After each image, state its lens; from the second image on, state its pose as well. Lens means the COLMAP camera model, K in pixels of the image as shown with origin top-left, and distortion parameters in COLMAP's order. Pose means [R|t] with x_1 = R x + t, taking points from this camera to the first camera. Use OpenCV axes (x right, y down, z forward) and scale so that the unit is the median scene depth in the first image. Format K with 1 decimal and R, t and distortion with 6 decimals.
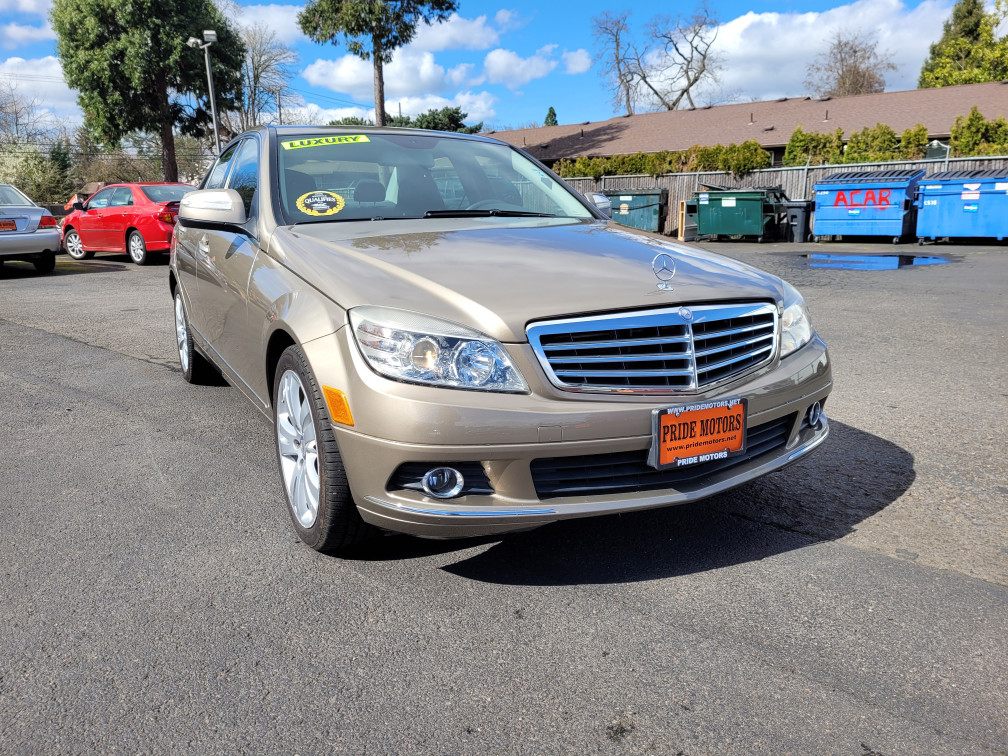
lens RADIAL K [[762.1, 0, 513.2], [0, 762.1, 346.8], [0, 0, 1]] dist [0.051196, -0.055479]
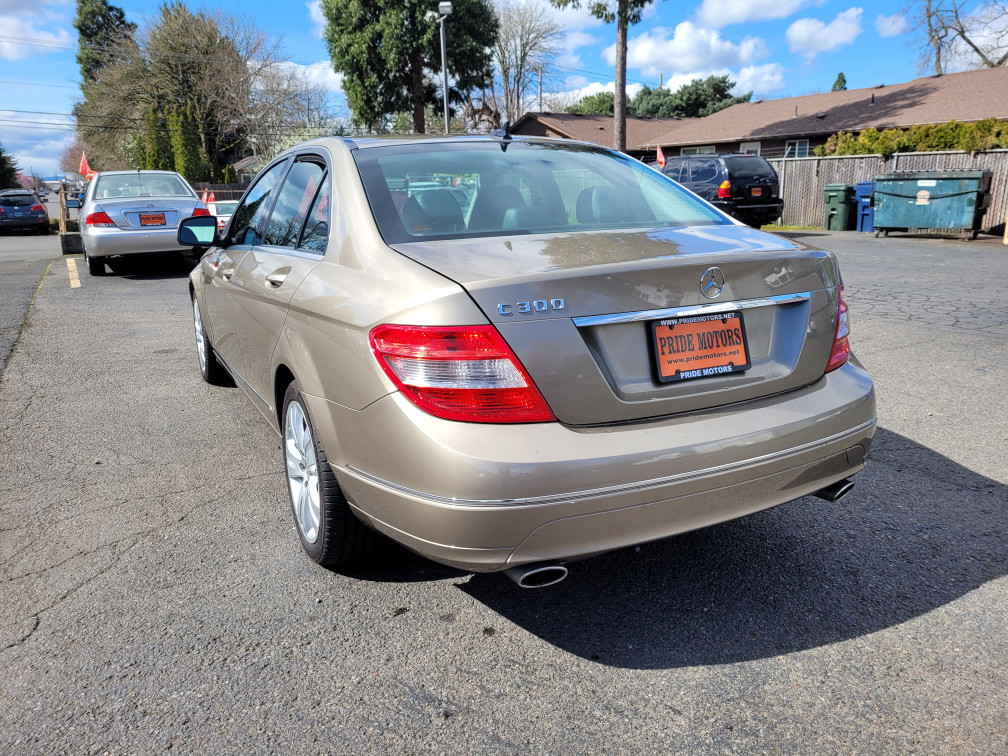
lens RADIAL K [[762.1, 0, 513.2], [0, 762.1, 346.8], [0, 0, 1]] dist [0.051196, -0.055479]
pose [[0.943518, 0.073844, -0.322987, 0.013361], [-0.064355, 0.997126, 0.039975, -0.024631], [0.325010, -0.016931, 0.945559, 0.097495]]
